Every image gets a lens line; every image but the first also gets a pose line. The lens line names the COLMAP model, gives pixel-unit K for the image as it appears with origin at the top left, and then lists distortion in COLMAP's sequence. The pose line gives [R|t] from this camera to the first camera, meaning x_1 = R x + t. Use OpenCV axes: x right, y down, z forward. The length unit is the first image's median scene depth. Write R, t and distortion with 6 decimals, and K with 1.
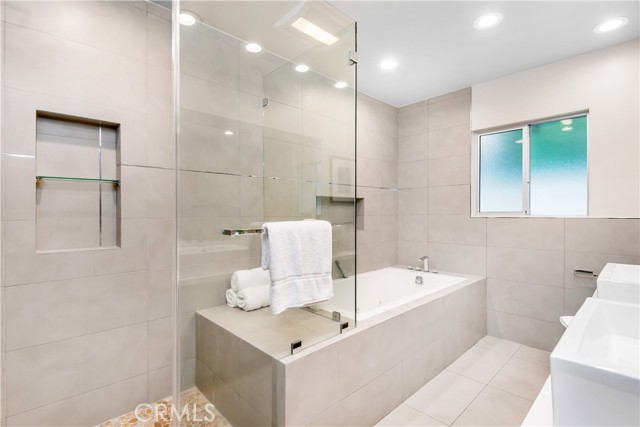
lens RADIAL K [[304.7, 0, 319.6], [0, 304.7, 213.8], [0, 0, 1]] dist [0.002005, -0.000310]
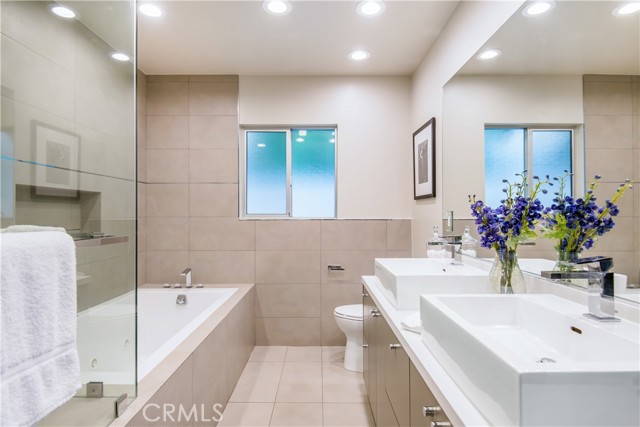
lens RADIAL K [[341.1, 0, 320.9], [0, 341.1, 212.2], [0, 0, 1]] dist [0.003231, 0.000619]
pose [[0.680675, 0.009168, 0.732528, -0.075809], [-0.001503, 0.999937, -0.011119, 0.000390], [-0.732584, 0.006467, 0.680646, 0.131147]]
